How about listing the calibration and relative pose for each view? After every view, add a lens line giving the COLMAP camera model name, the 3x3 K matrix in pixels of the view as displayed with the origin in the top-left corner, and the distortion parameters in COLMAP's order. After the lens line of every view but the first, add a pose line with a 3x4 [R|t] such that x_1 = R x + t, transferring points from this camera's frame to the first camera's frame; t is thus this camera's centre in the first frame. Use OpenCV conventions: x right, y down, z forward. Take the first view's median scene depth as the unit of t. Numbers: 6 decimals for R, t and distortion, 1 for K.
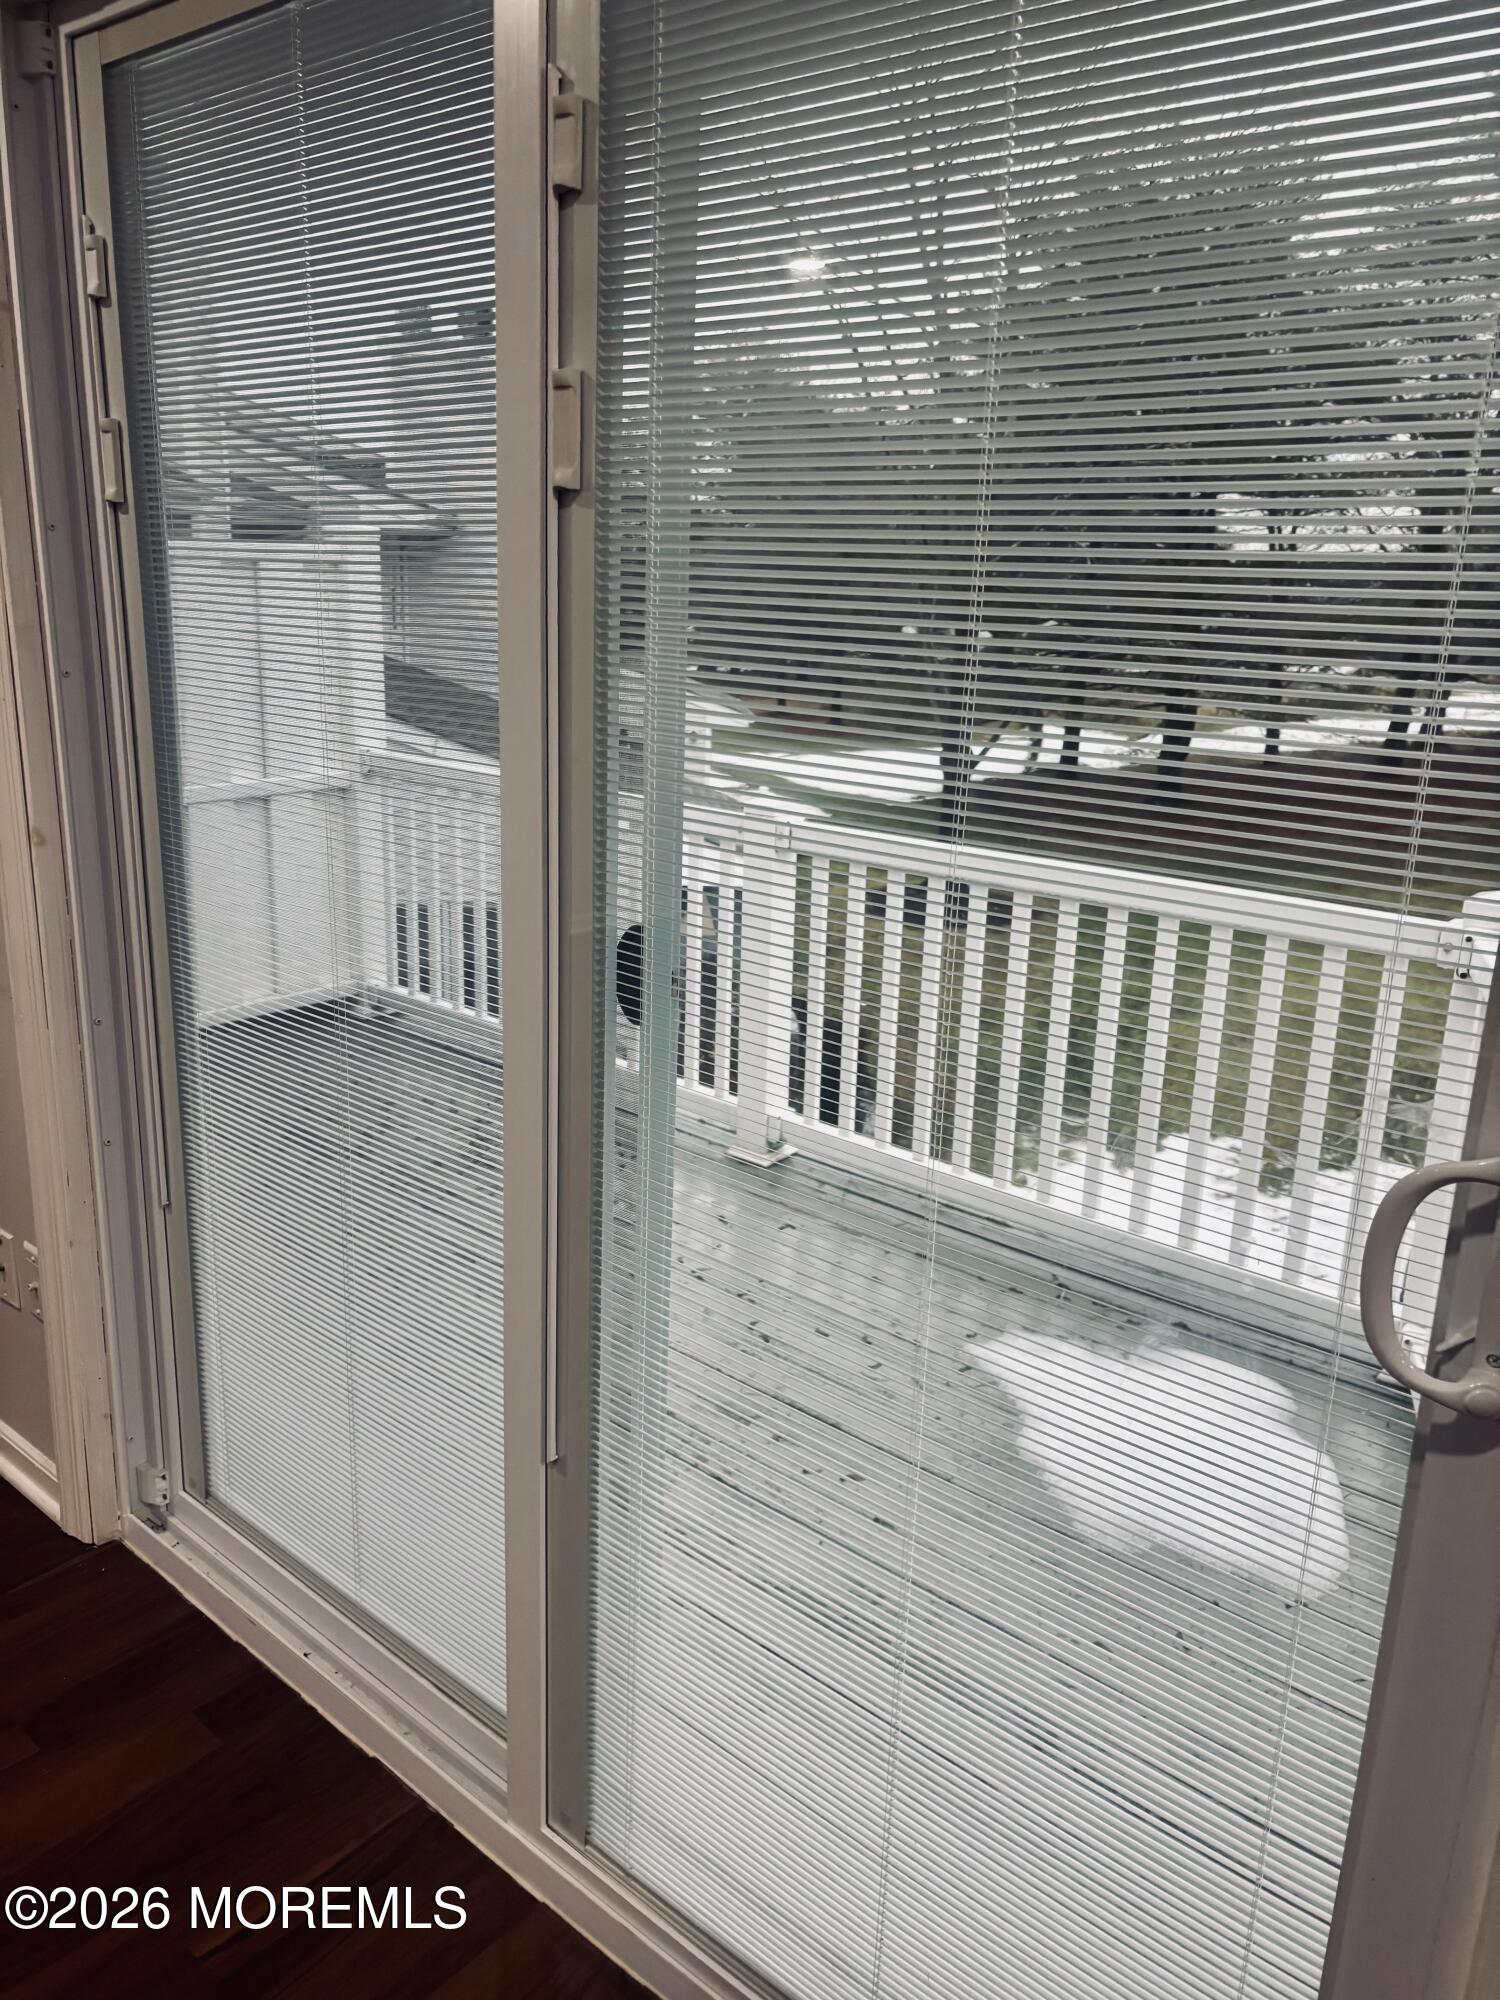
lens RADIAL K [[1503.6, 0, 759.2], [0, 1503.6, 986.3], [0, 0, 1]] dist [-0.003829, 0.003462]
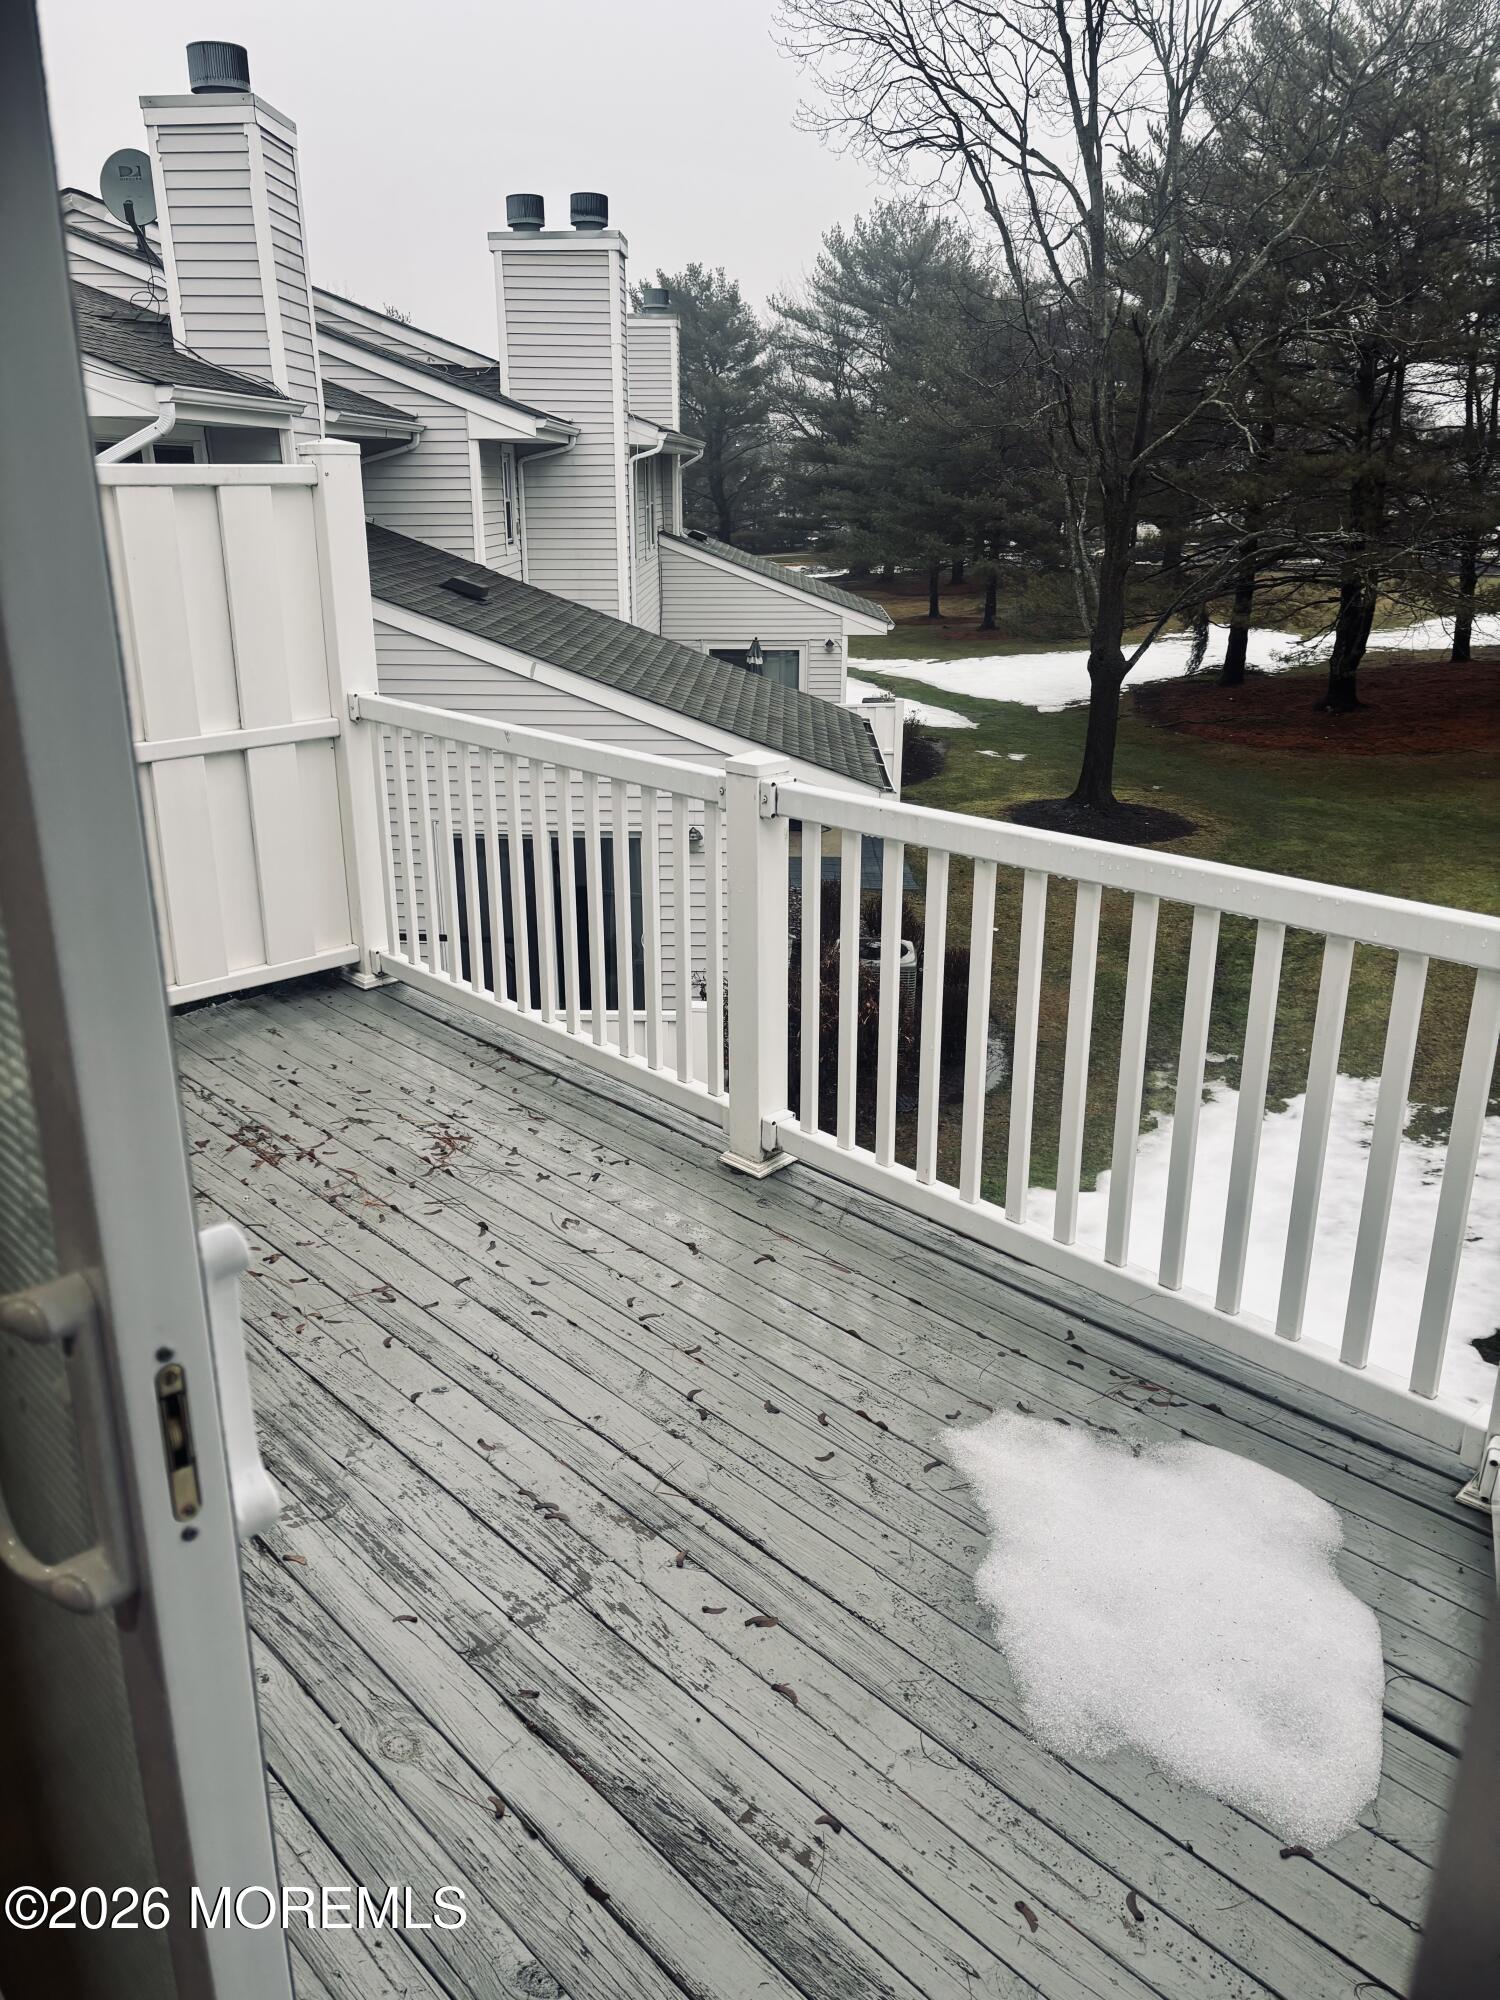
lens RADIAL K [[1503.6, 0, 740.9], [0, 1503.6, 1012.3], [0, 0, 1]] dist [-0.003829, 0.003462]
pose [[0.993217, 0.005268, -0.116155, 0.083962], [0.003651, 0.997068, 0.076438, -0.038028], [0.116217, -0.076344, 0.990285, 0.126056]]
